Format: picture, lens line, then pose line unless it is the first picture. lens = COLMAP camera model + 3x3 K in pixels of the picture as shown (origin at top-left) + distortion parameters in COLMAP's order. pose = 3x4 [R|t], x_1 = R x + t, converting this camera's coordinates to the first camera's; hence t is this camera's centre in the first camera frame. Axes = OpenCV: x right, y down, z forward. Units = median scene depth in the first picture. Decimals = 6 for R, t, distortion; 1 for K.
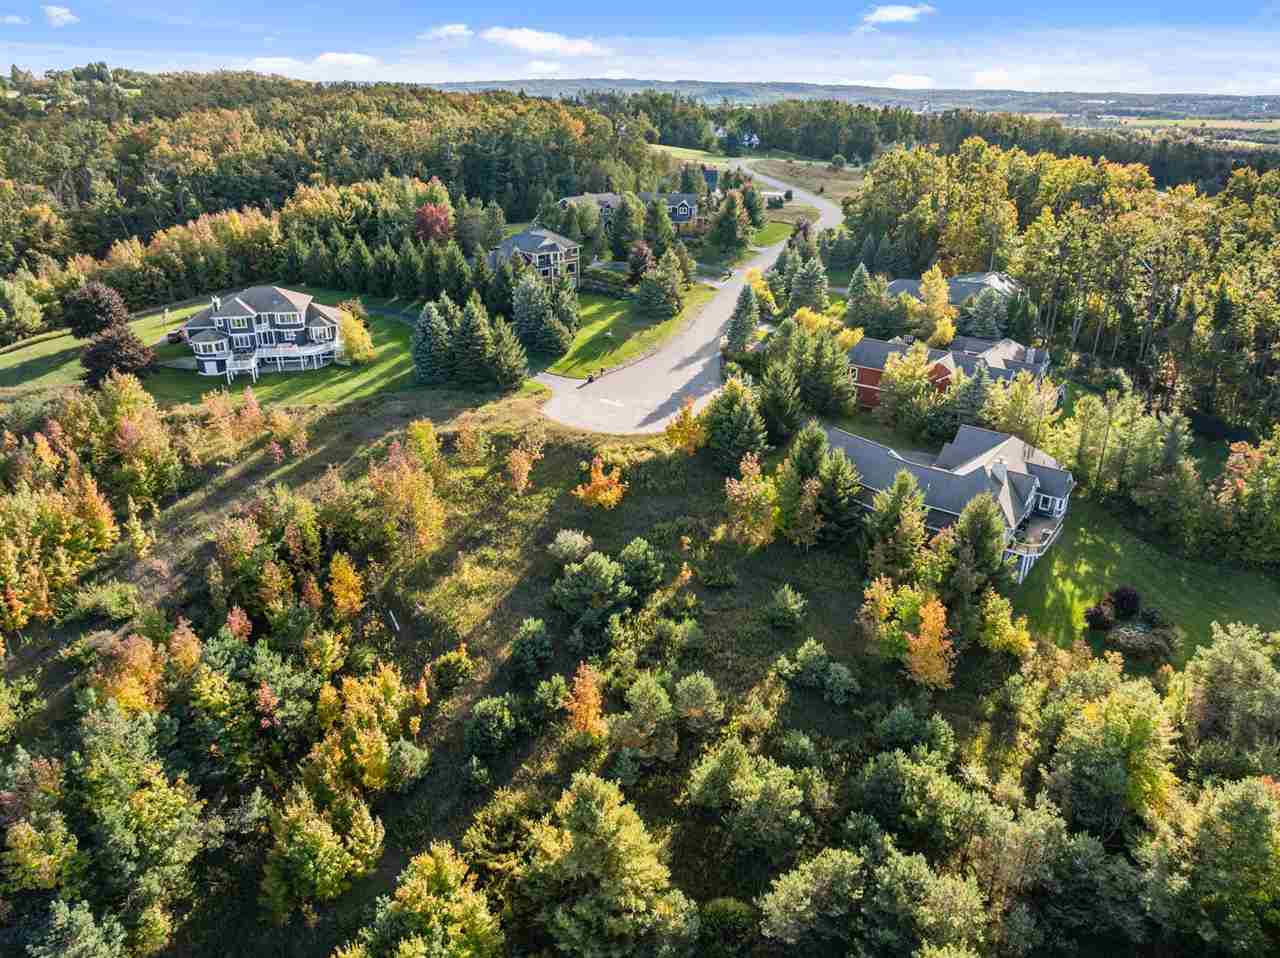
lens RADIAL K [[893.4, 0, 646.2], [0, 893.4, 477.6], [0, 0, 1]] dist [-0.042311, 0.002589]
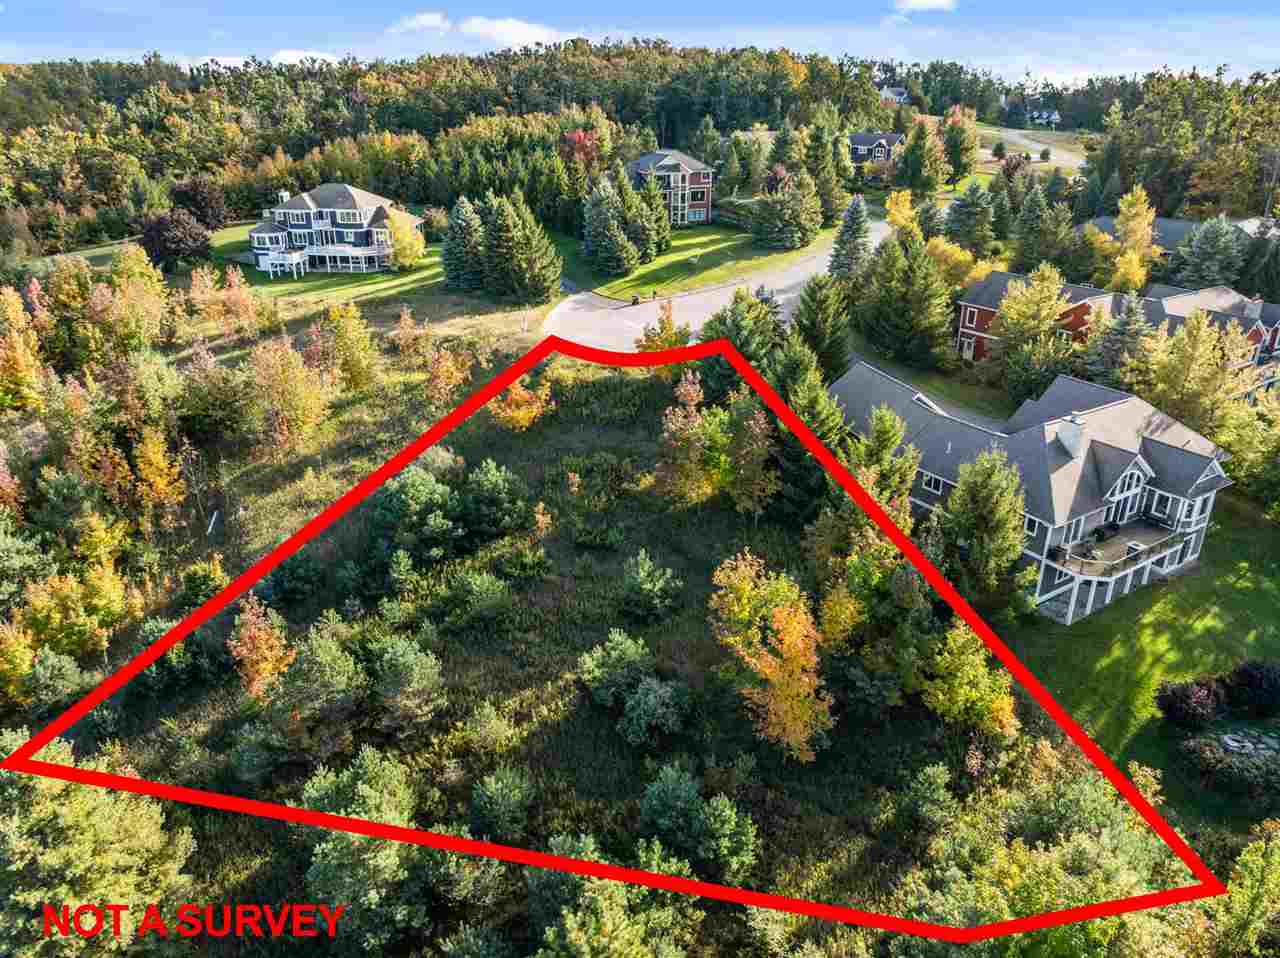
lens RADIAL K [[893.4, 0, 646.2], [0, 893.4, 477.6], [0, 0, 1]] dist [-0.042311, 0.002589]
pose [[0.938725, 0.133971, -0.317563, 0.225971], [-0.136945, 0.990493, 0.013048, 0.036549], [0.316292, 0.031240, 0.948147, 0.238911]]
